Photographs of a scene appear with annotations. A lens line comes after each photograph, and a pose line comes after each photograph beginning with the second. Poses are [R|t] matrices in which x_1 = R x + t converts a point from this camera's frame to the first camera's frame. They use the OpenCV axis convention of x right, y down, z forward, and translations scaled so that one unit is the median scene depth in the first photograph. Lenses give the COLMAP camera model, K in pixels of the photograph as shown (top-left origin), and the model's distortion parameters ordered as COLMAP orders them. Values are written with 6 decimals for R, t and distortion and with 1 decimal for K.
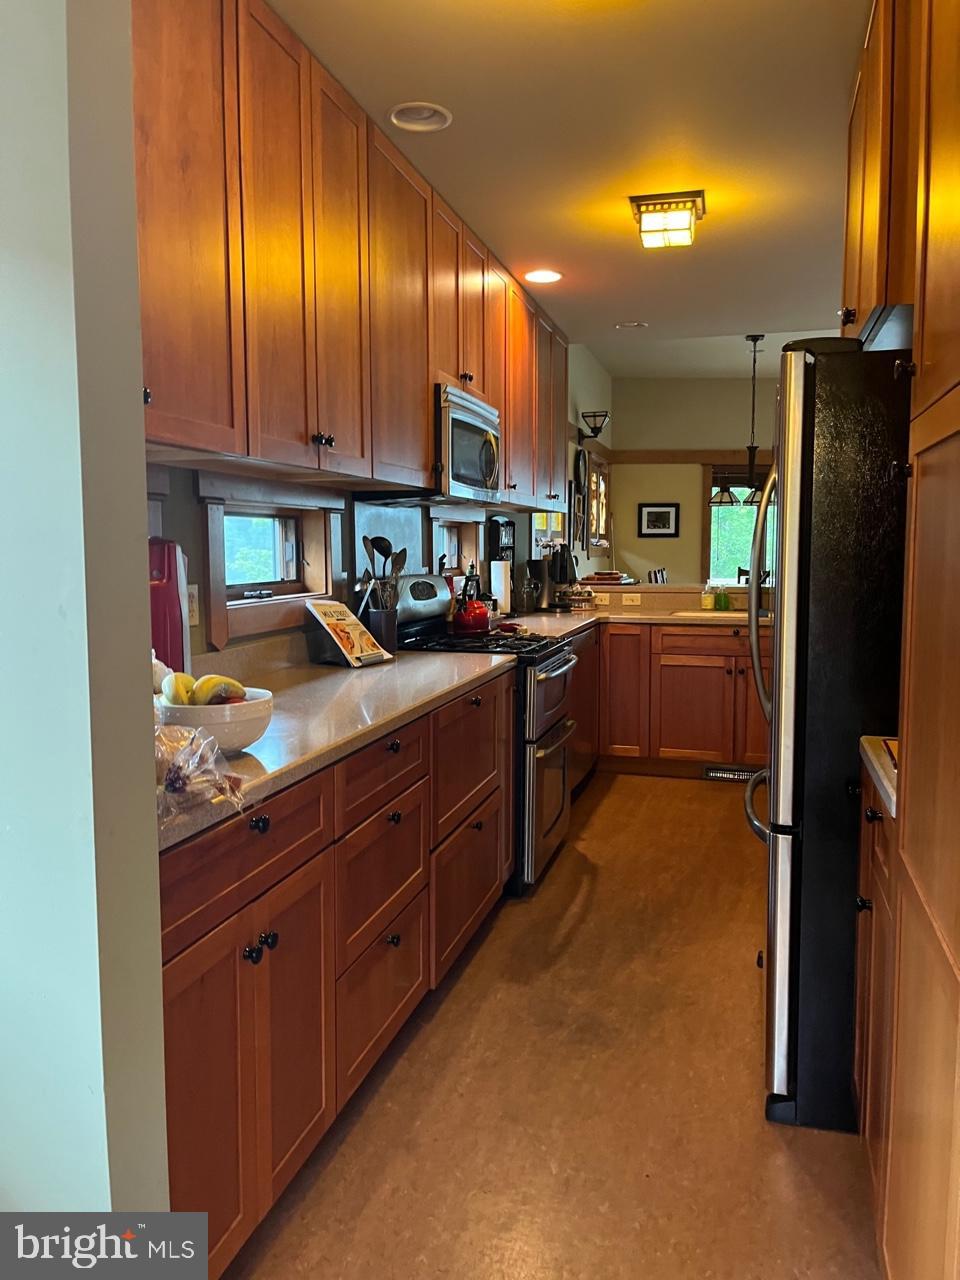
lens RADIAL K [[974.2, 0, 484.7], [0, 974.2, 644.4], [0, 0, 1]] dist [0.067345, -0.093069]
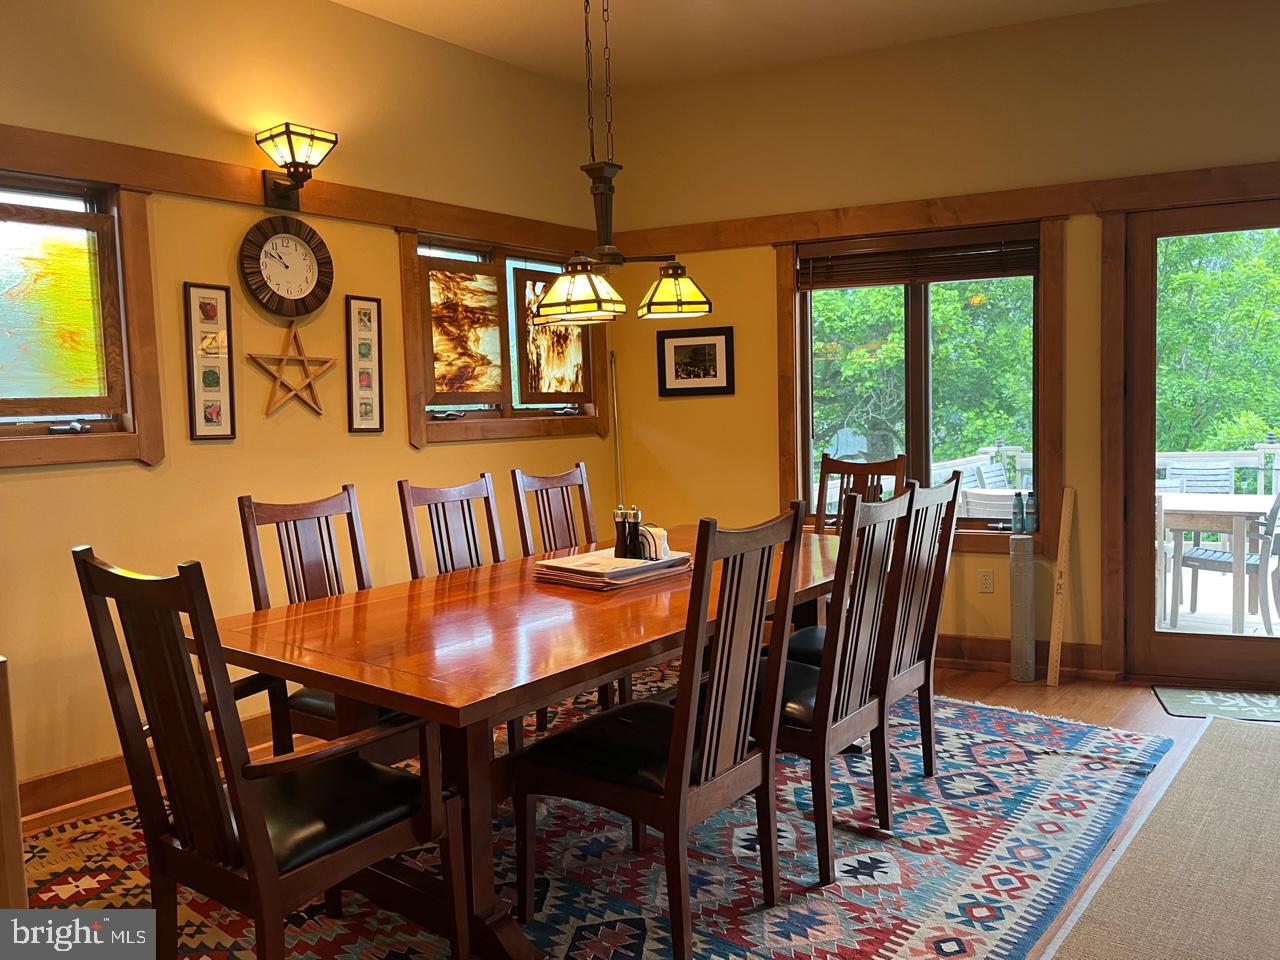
lens RADIAL K [[974.2, 0, 630.6], [0, 974.2, 481.6], [0, 0, 1]] dist [0.067345, -0.093069]
pose [[0.910689, 0.009269, -0.412989, 0.671142], [-0.015453, 0.999813, -0.011635, -0.109153], [0.412804, 0.016978, 0.910662, 0.983192]]
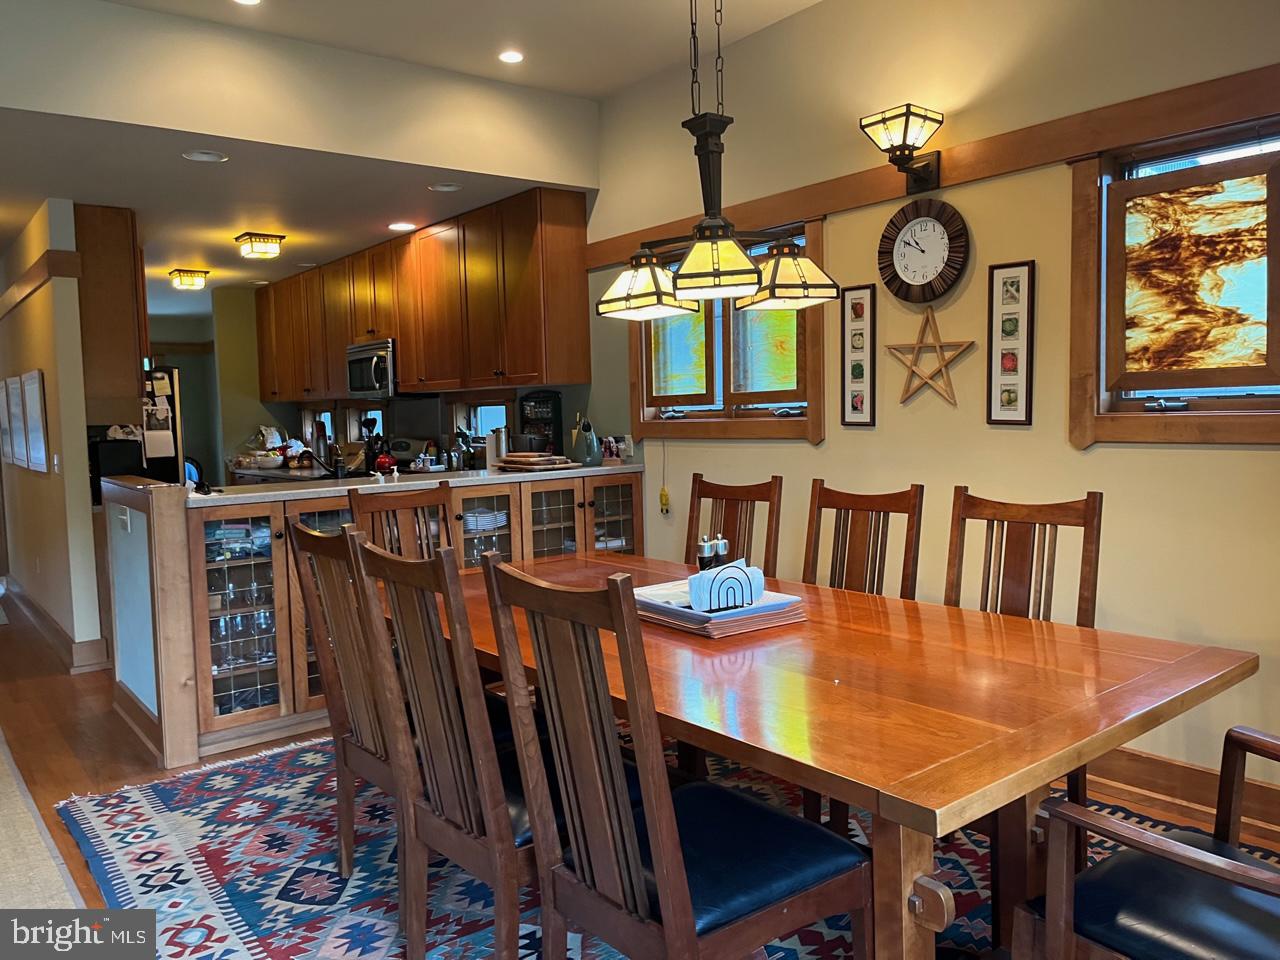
lens RADIAL K [[958.2, 0, 613.1], [0, 958.2, 474.3], [0, 0, 1]] dist [0.058187, -0.082806]
pose [[-0.606490, 0.072197, -0.791806, 0.829079], [-0.050712, 0.990329, 0.129142, -0.190758], [0.793472, 0.118478, -0.596963, 1.778443]]
